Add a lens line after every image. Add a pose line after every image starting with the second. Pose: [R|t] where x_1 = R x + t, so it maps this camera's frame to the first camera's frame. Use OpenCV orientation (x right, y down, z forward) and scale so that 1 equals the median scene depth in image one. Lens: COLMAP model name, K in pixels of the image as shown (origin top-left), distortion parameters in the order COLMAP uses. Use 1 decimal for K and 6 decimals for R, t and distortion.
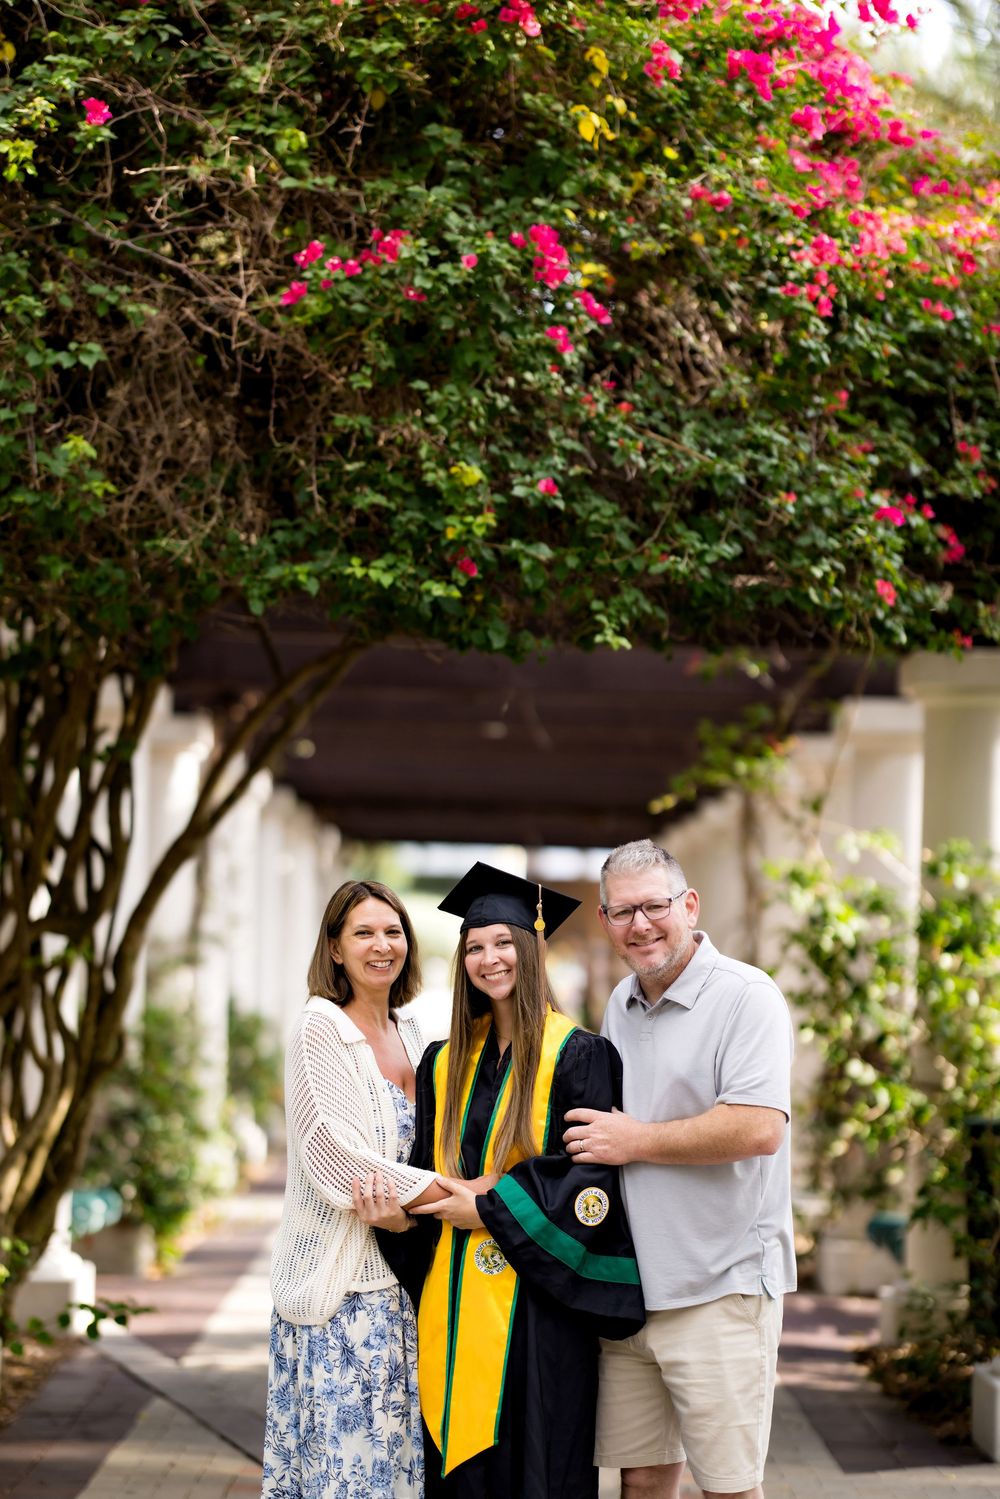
lens RADIAL K [[3644.3, 0, 503.0], [0, 3644.3, 749.0], [0, 0, 1]] dist [0.061429, 0.000000]
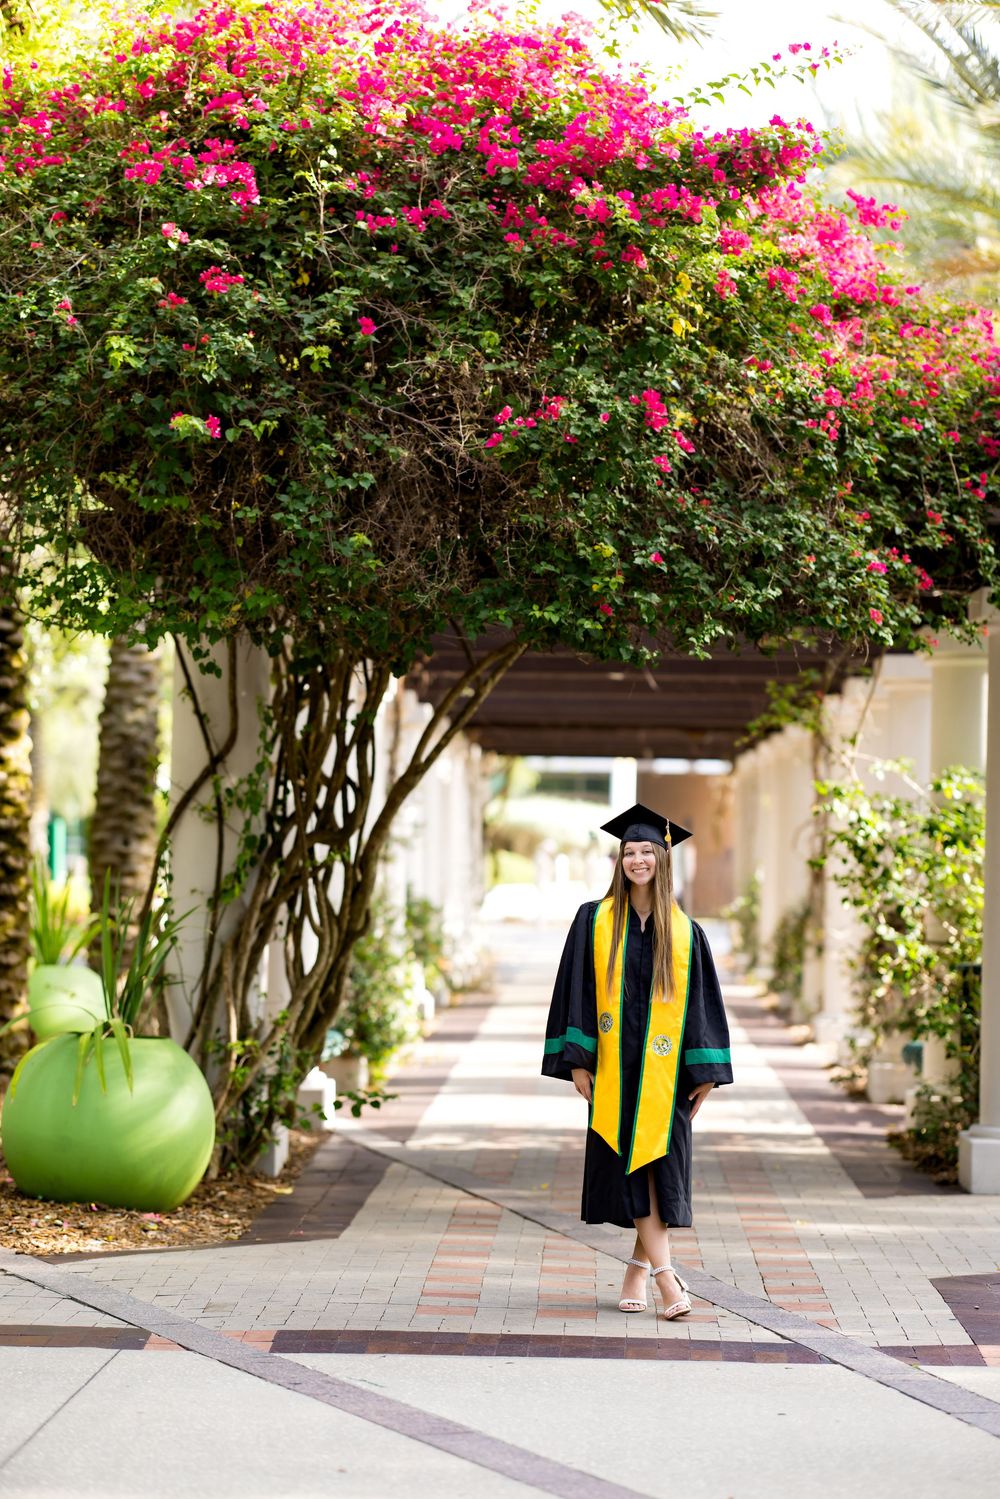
lens RADIAL K [[3644.3, 0, 497.3], [0, 3644.3, 748.6], [0, 0, 1]] dist [0.061429, 0.000000]
pose [[0.999399, -0.015907, -0.030789, -0.008919], [0.016819, 0.999421, 0.029589, -0.035922], [0.030300, -0.030089, 0.999088, -0.558690]]
